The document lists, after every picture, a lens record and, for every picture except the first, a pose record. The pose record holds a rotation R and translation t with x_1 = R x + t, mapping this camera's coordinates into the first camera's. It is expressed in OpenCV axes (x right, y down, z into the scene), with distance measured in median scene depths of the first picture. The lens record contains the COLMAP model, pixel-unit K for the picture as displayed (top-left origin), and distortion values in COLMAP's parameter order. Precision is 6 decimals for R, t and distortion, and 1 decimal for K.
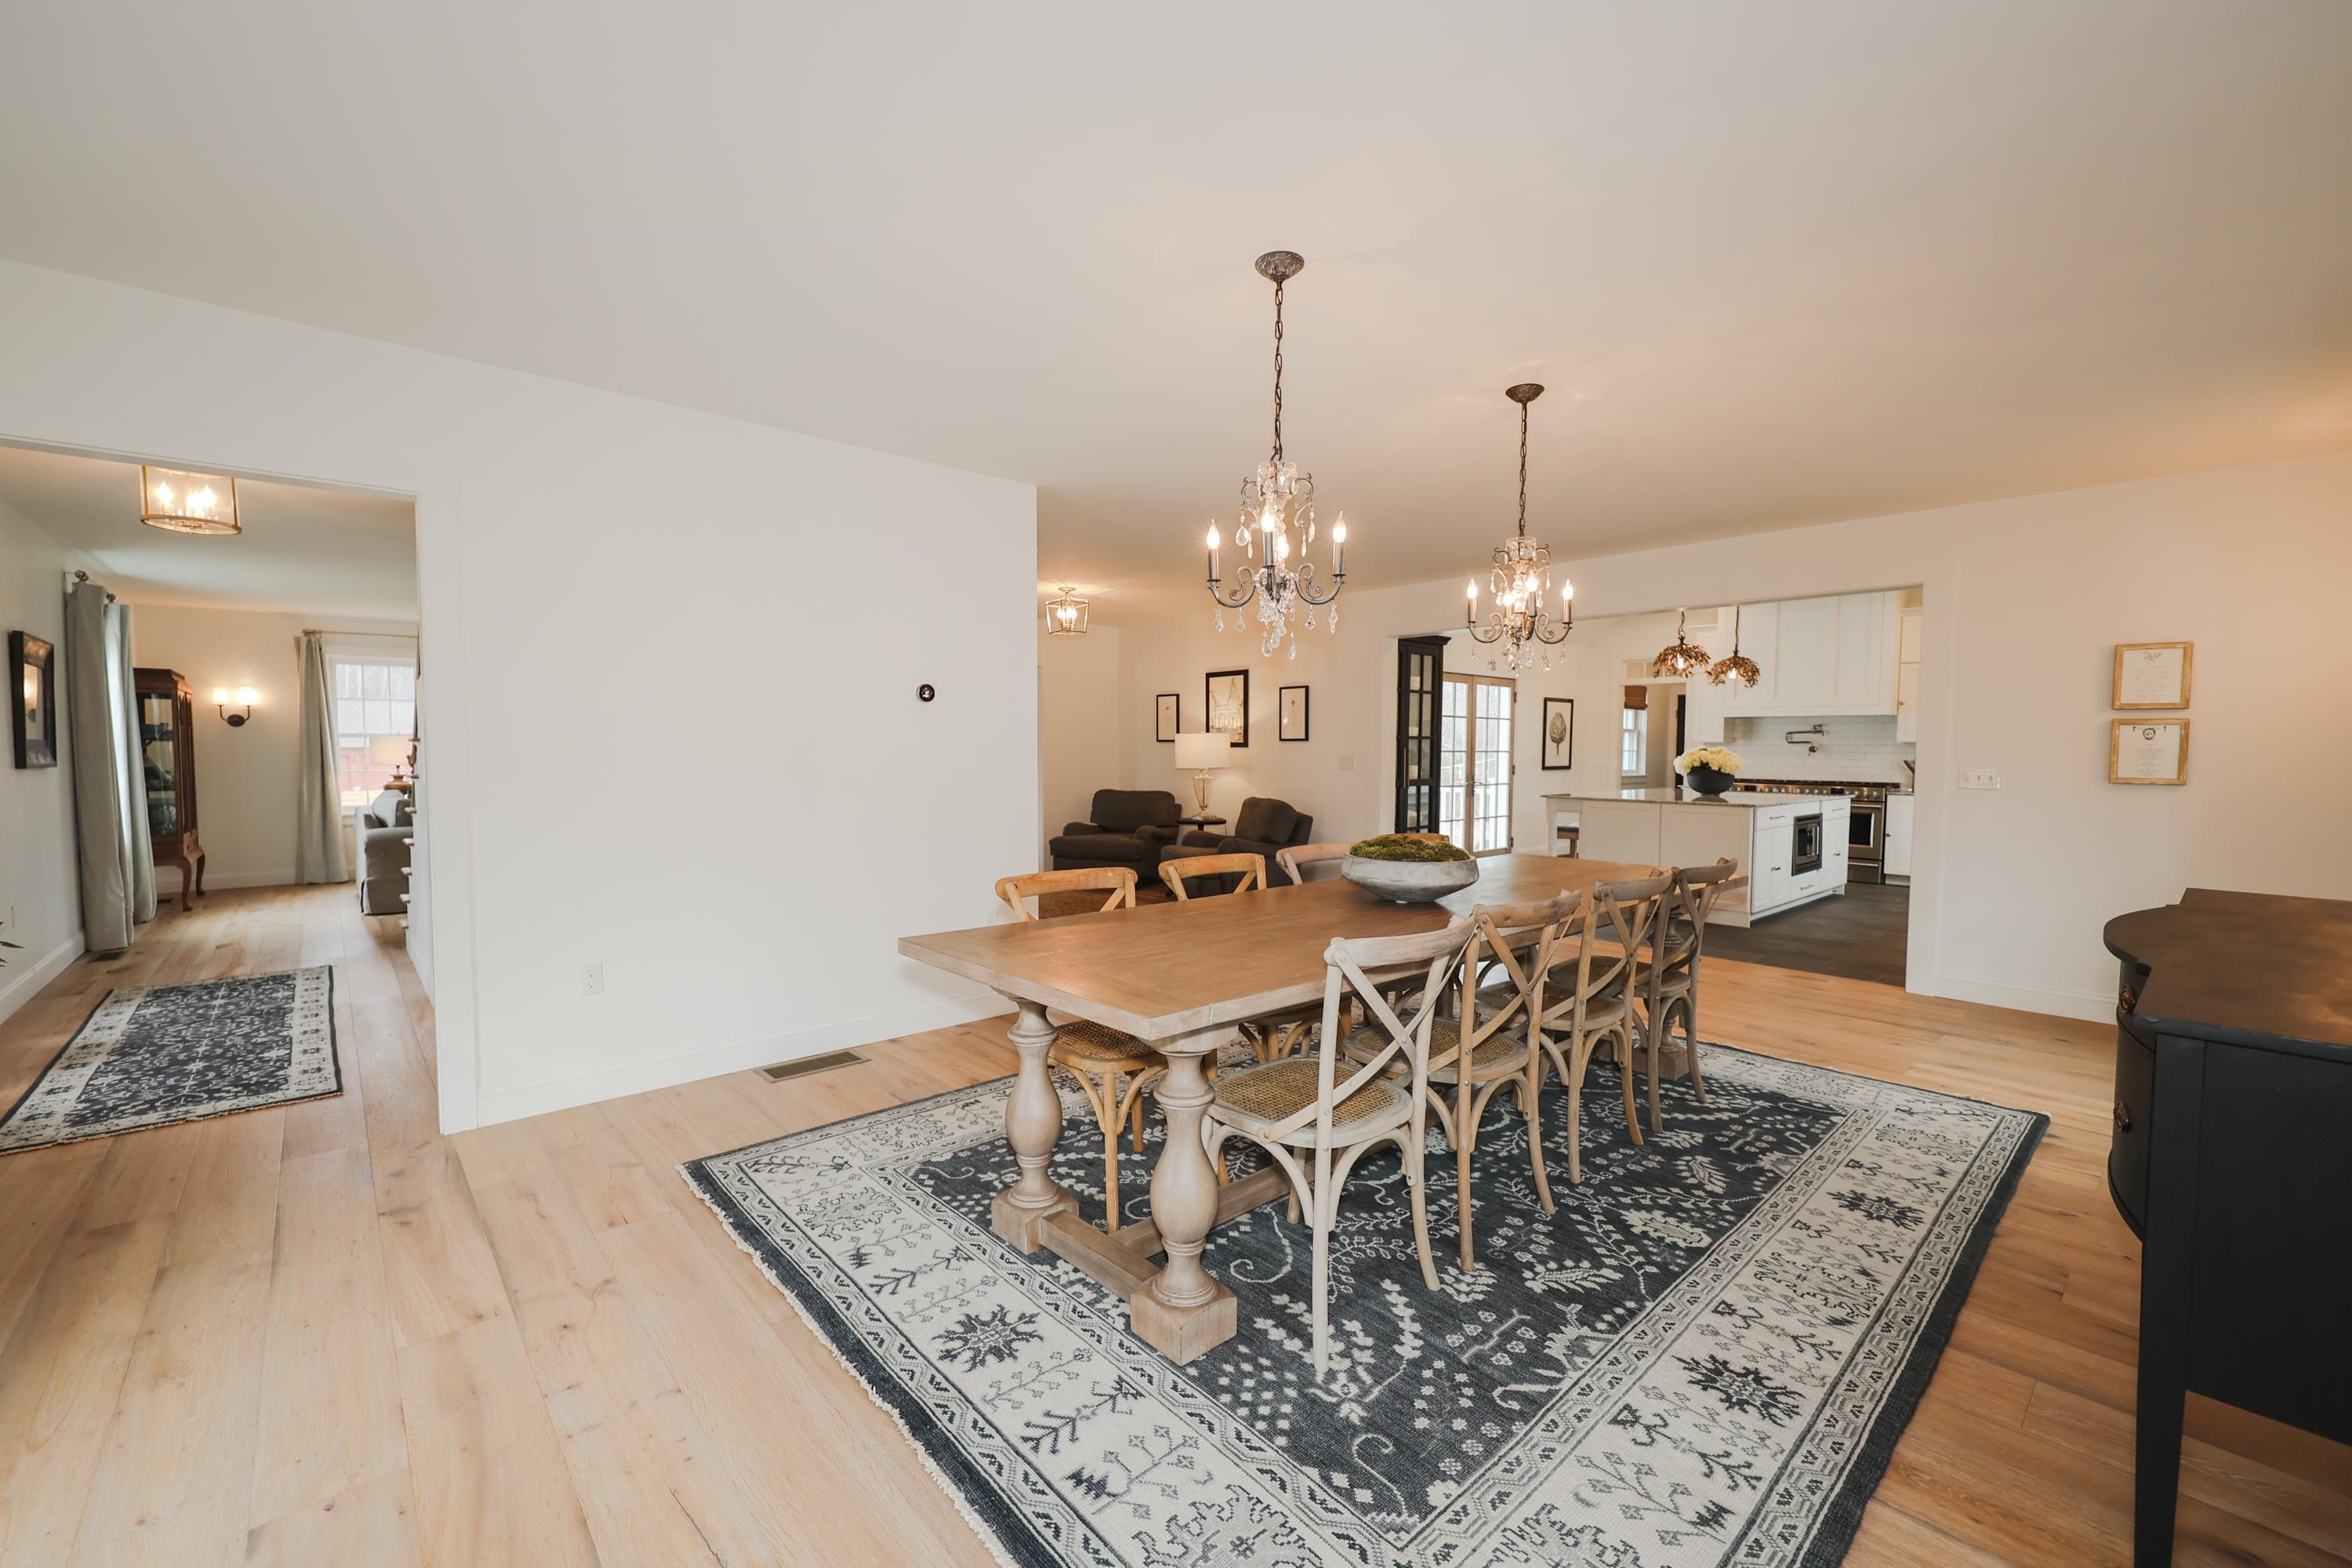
lens RADIAL K [[961.0, 0, 1168.5], [0, 961.0, 794.9], [0, 0, 1]] dist [0.002207, 0.000432]
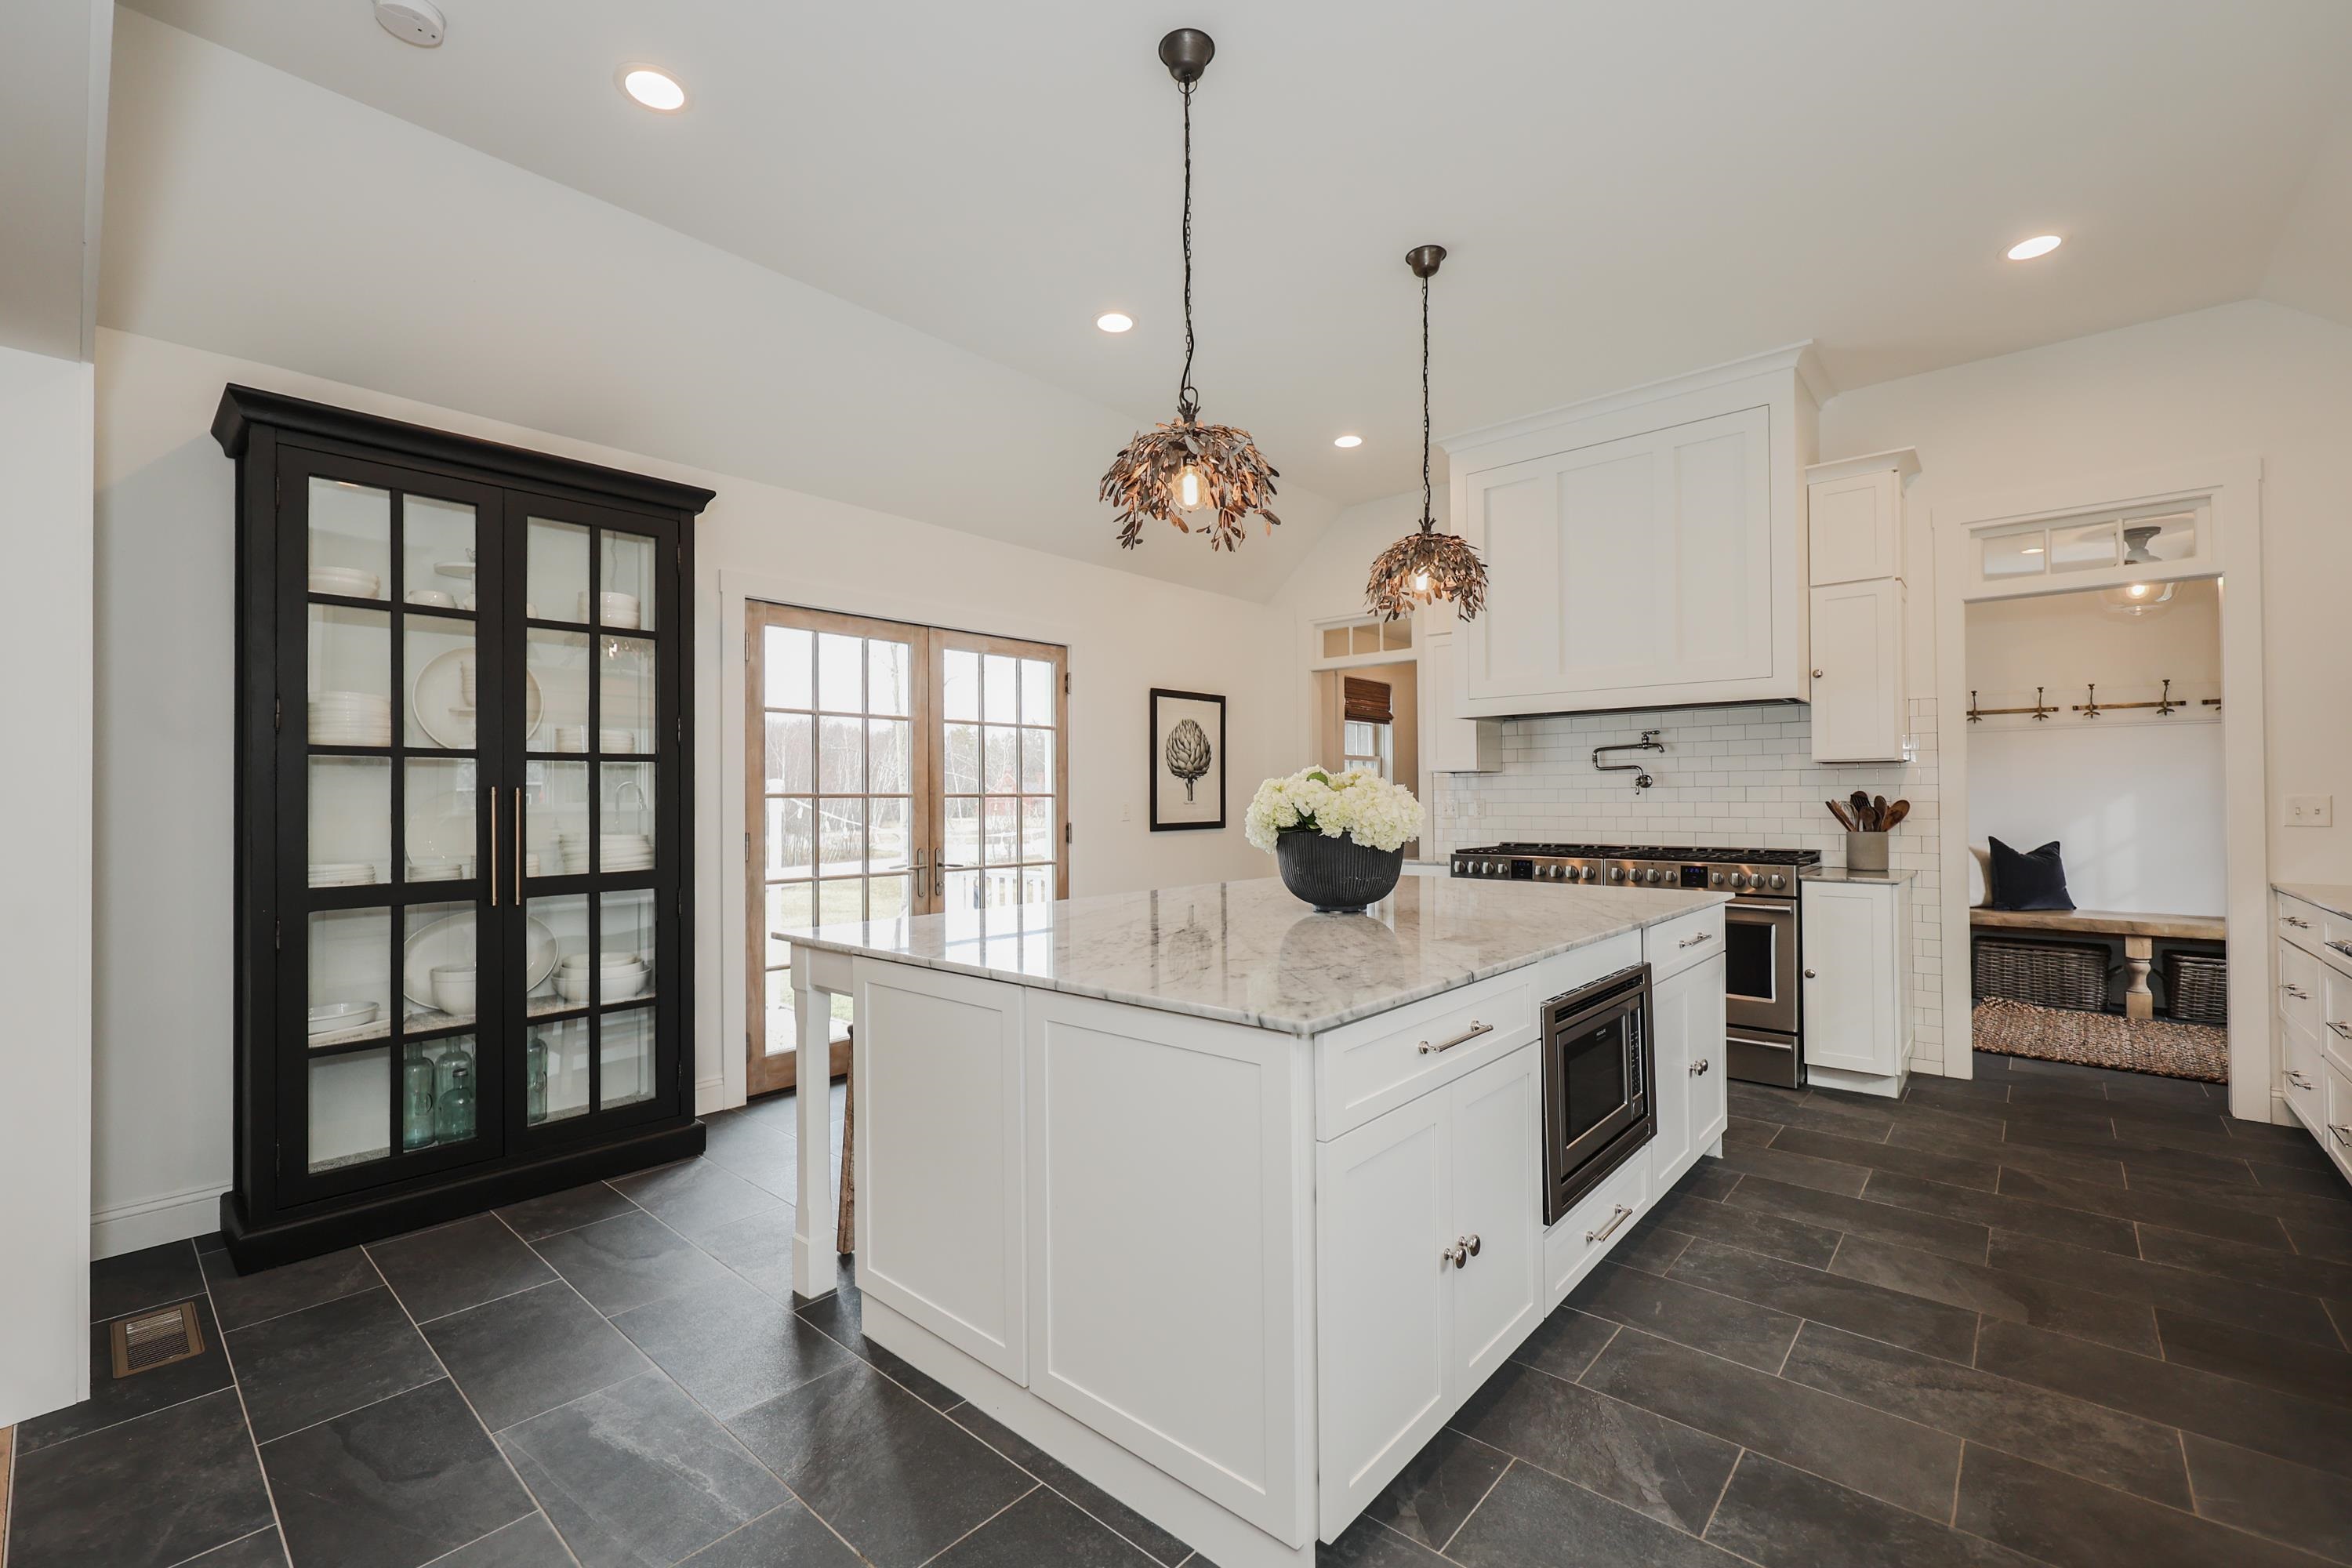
lens RADIAL K [[961.0, 0, 1168.5], [0, 961.0, 794.9], [0, 0, 1]] dist [0.002207, 0.000432]
pose [[0.994620, -0.013051, 0.102762, 0.409028], [0.018716, 0.998346, -0.054354, -0.020289], [-0.101883, 0.055985, 0.993220, 0.582754]]
